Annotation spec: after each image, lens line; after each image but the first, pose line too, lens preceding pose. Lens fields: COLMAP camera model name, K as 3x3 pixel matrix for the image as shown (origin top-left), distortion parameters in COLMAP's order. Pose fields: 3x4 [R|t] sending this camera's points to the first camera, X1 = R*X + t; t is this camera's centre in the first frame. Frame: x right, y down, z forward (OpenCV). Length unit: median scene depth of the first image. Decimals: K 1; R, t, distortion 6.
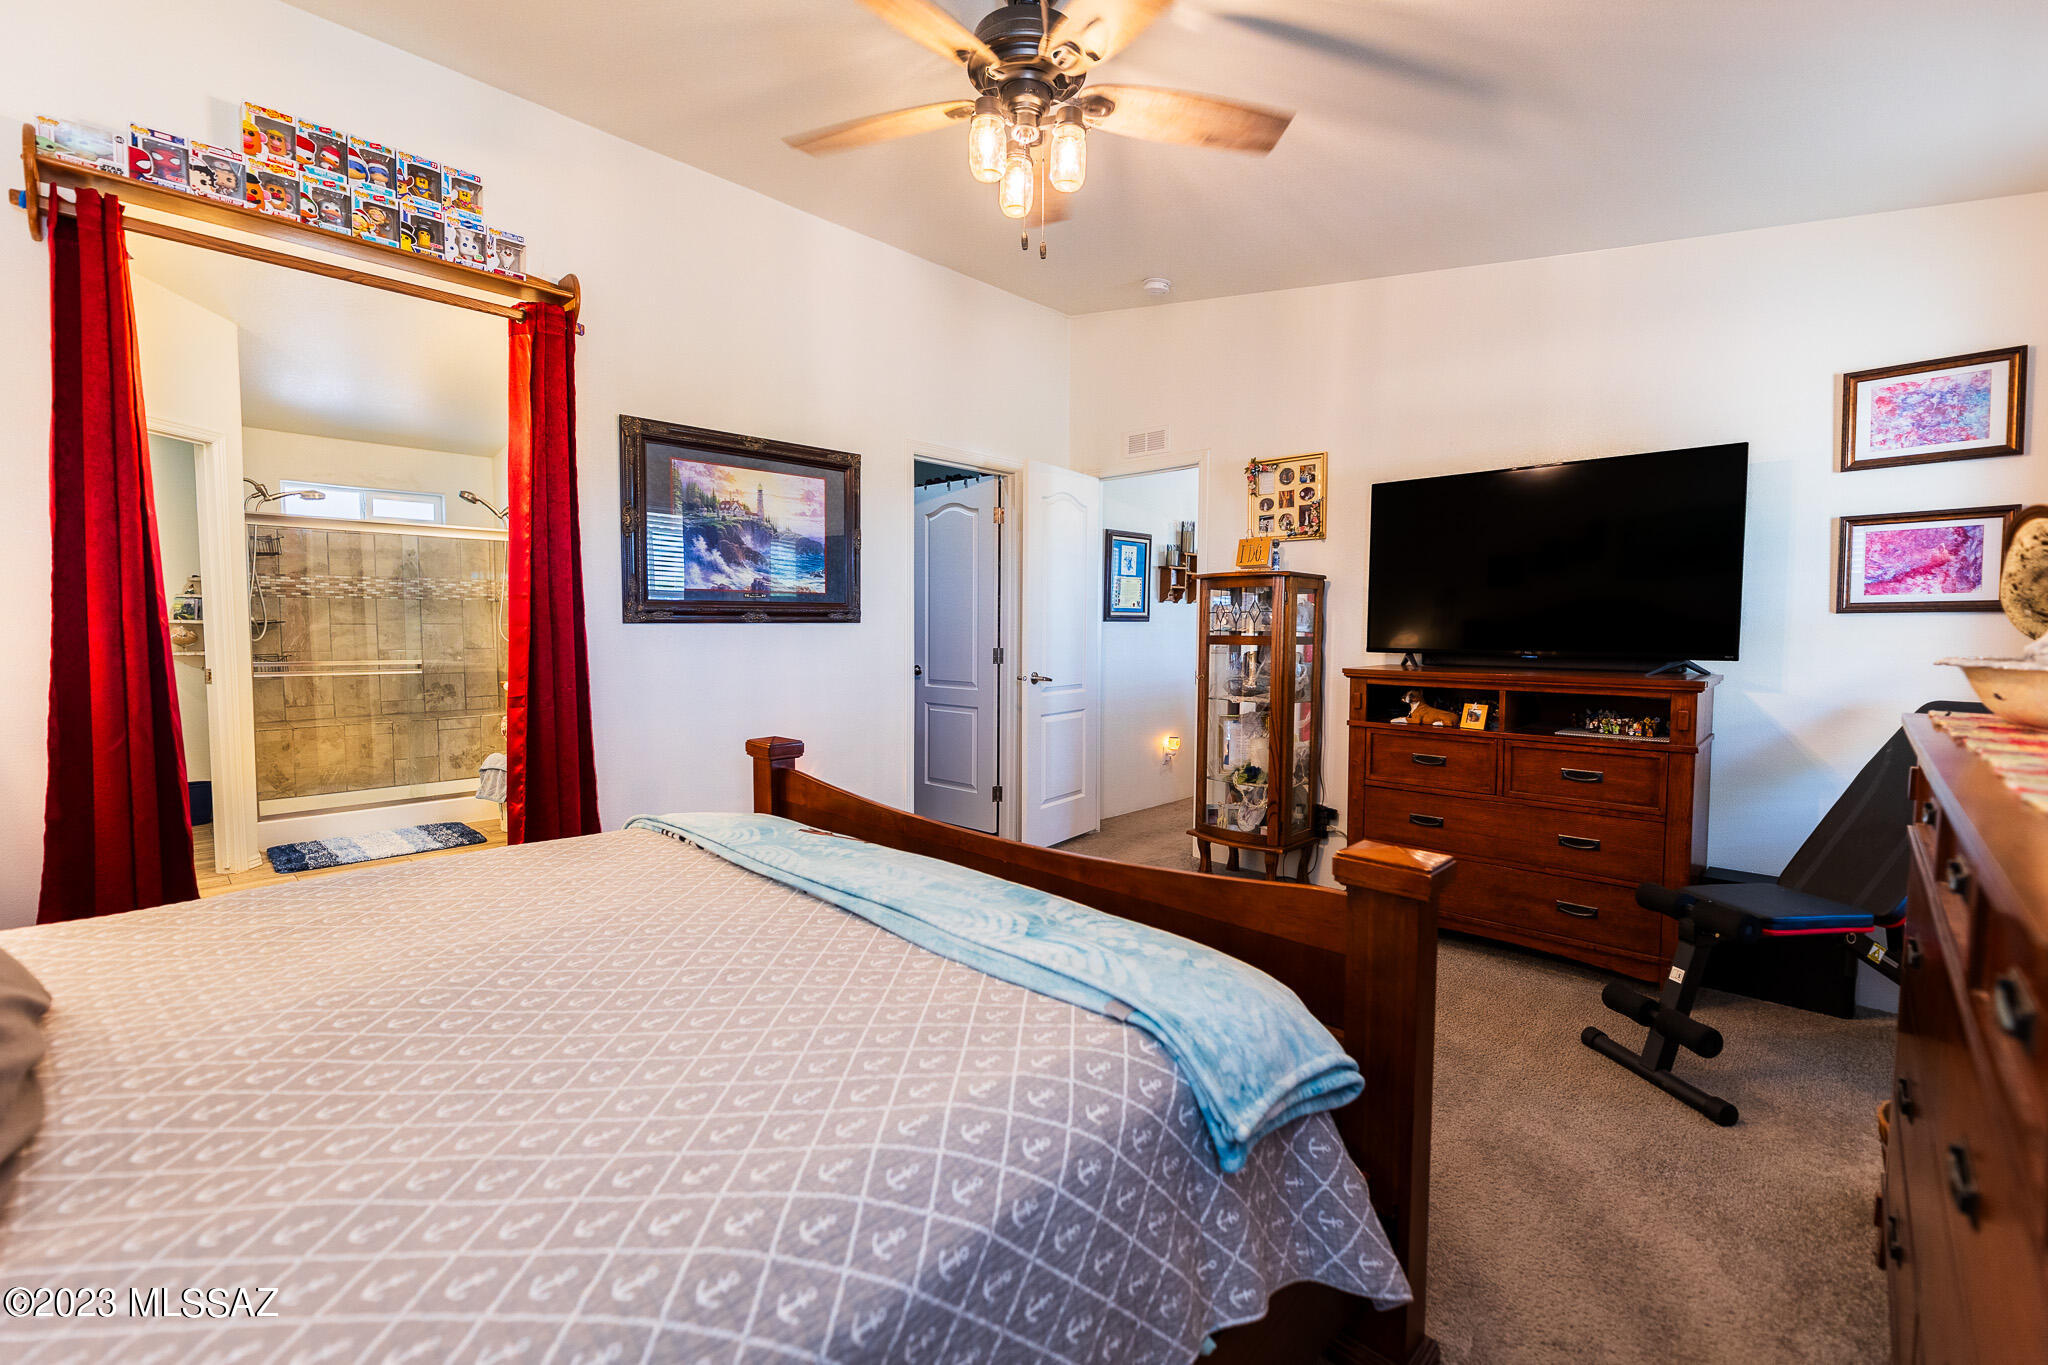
lens RADIAL K [[851.0, 0, 1025.9], [0, 851.0, 669.8], [0, 0, 1]] dist [-0.000608, -0.000792]
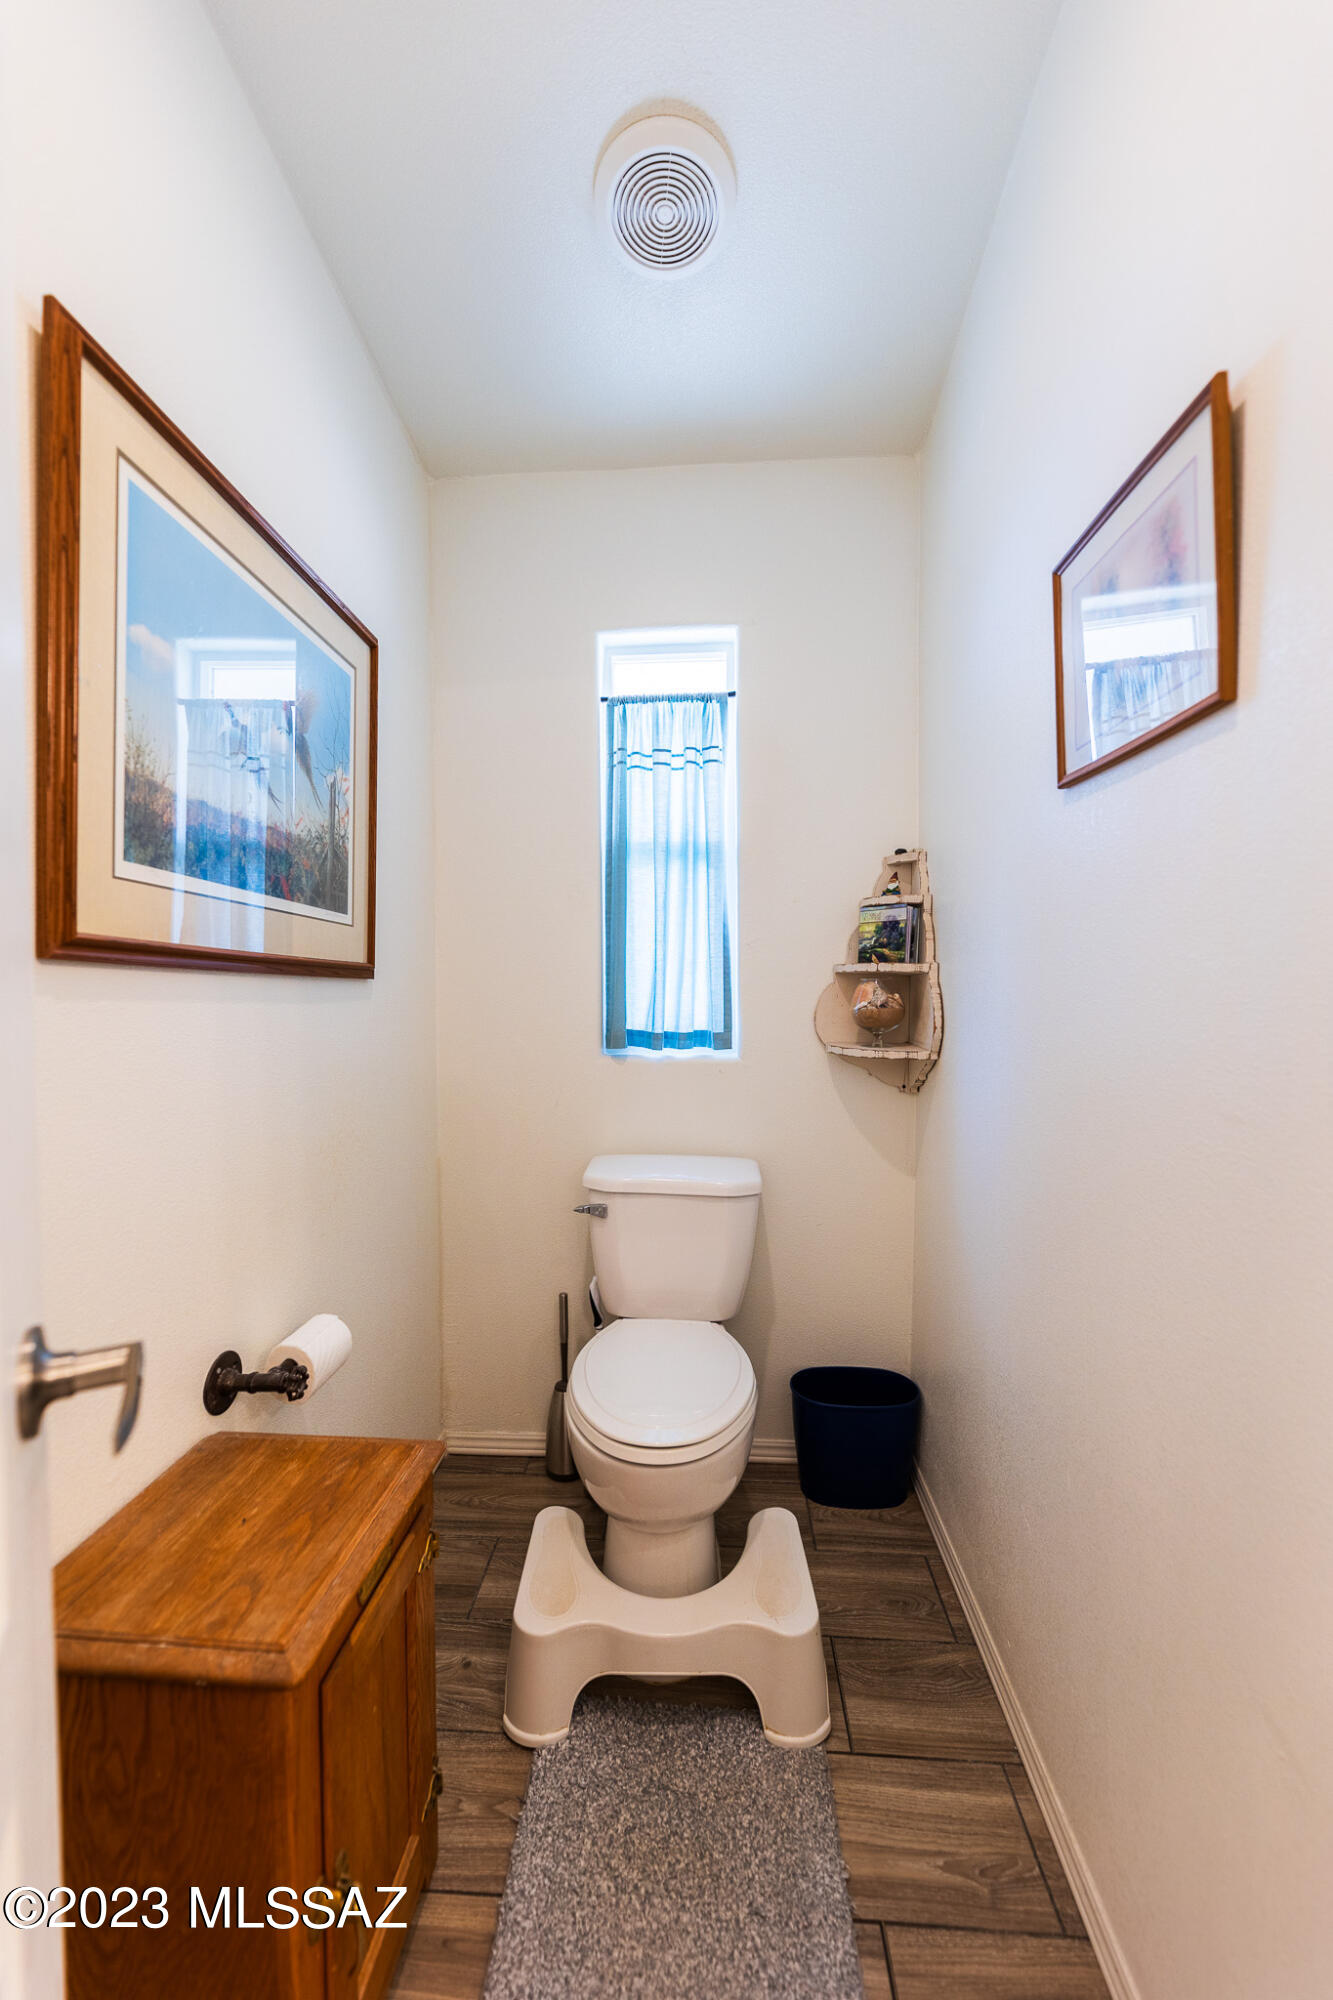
lens RADIAL K [[831.1, 0, 664.5], [0, 831.1, 998.3], [0, 0, 1]] dist [-0.000608, -0.000792]
pose [[0.636698, 0.011566, -0.771026, -0.688724], [-0.032714, 0.999392, -0.012023, -0.032867], [0.770419, 0.032879, 0.636690, 0.626319]]
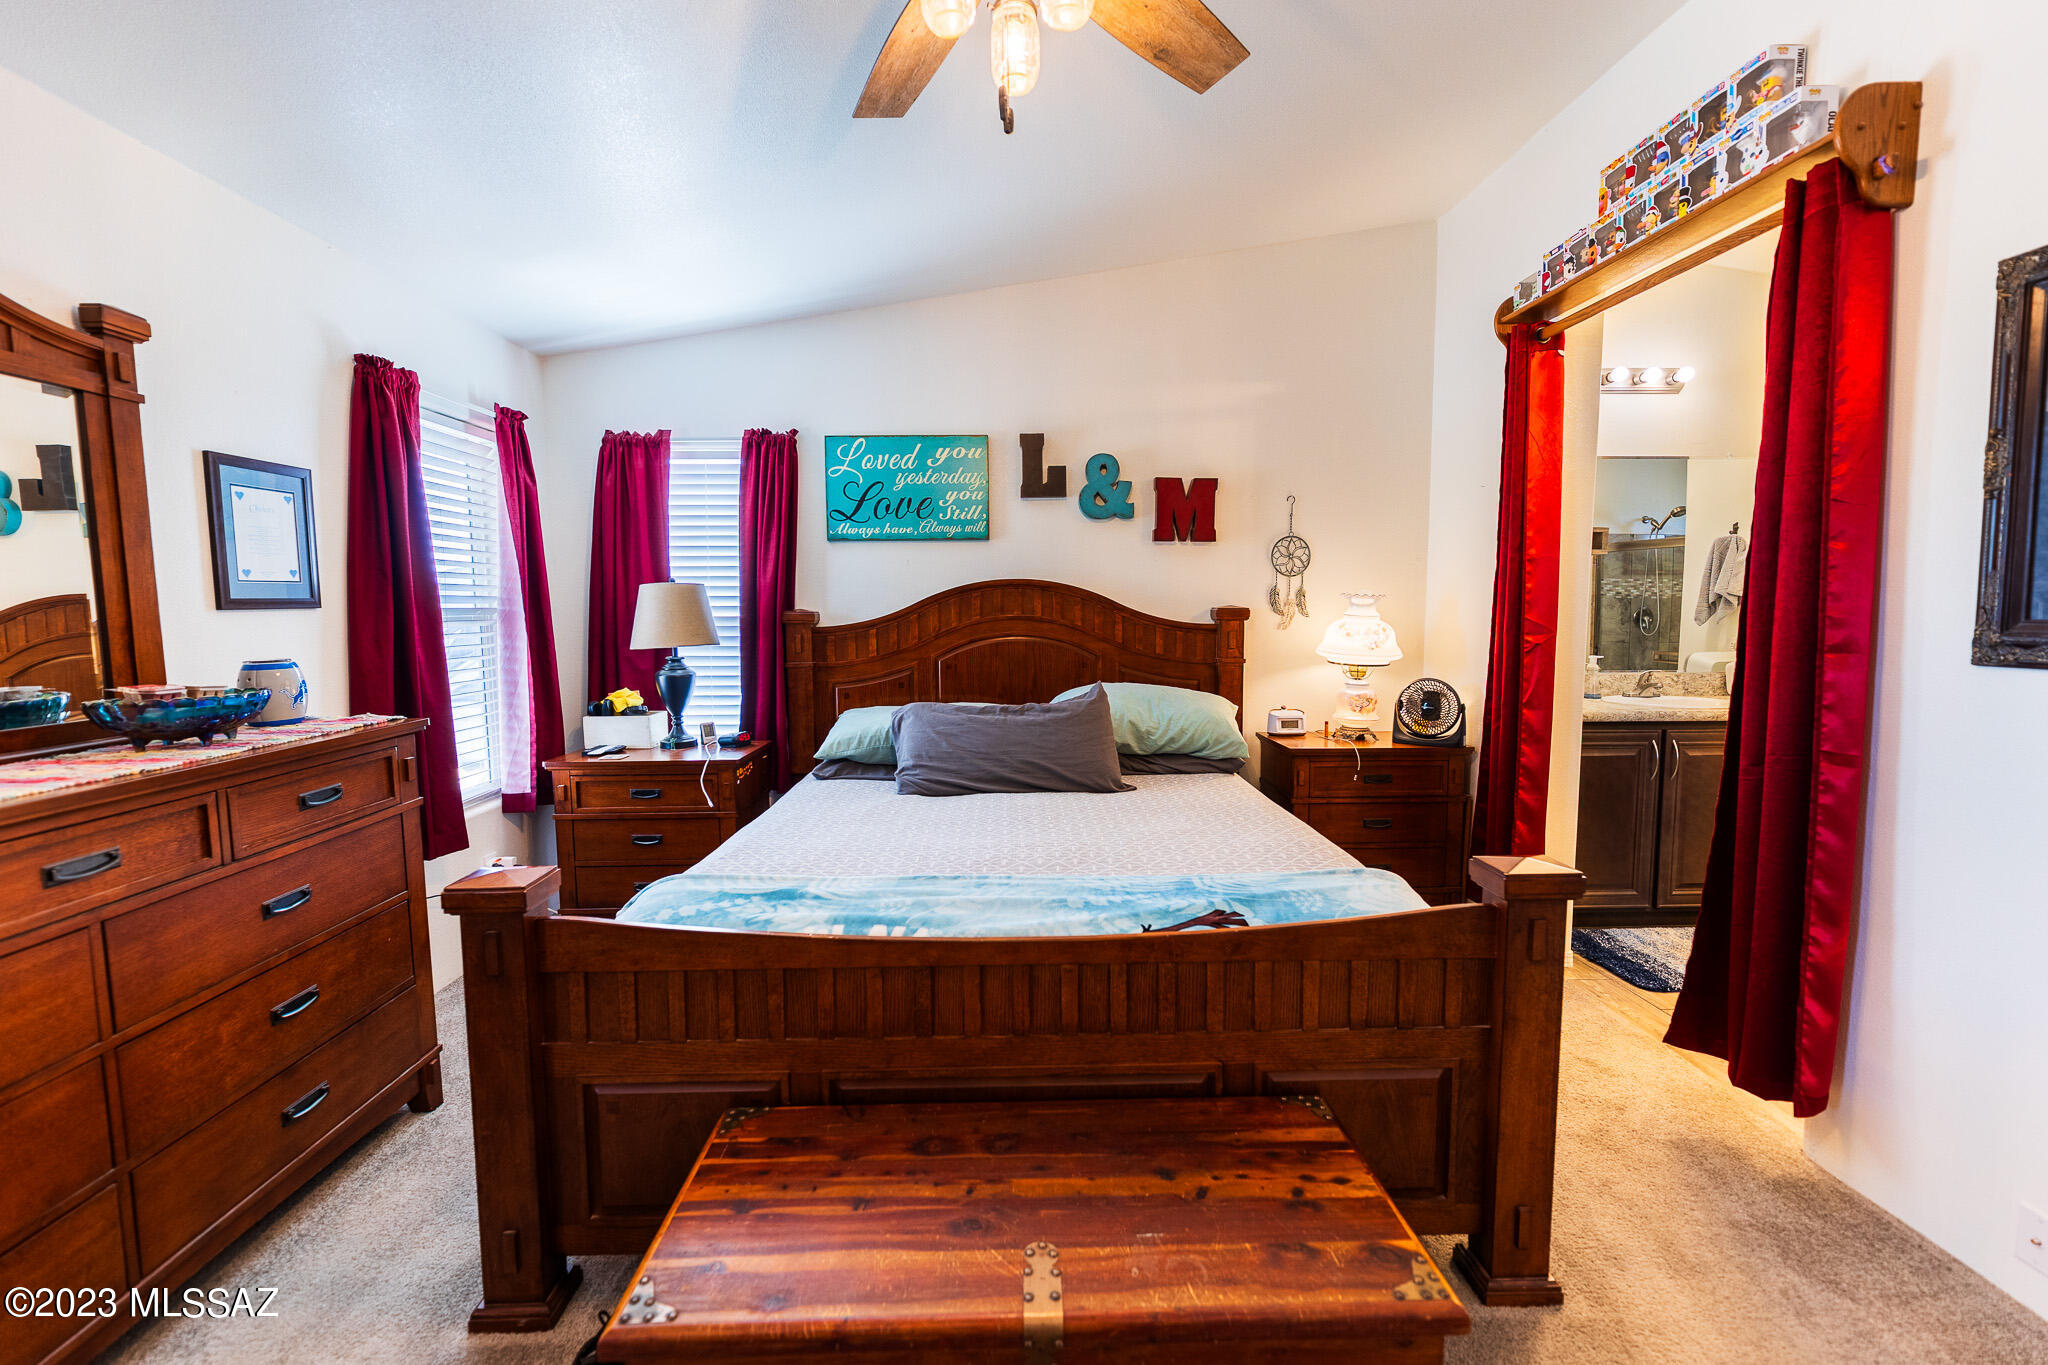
lens RADIAL K [[851.0, 0, 1025.3], [0, 851.0, 670.8], [0, 0, 1]] dist [-0.000608, -0.000792]
pose [[-0.697928, 0.055917, -0.713982, 0.180311], [-0.036112, 0.992931, 0.113064, -0.051462], [0.715257, 0.104694, -0.690975, 0.545052]]
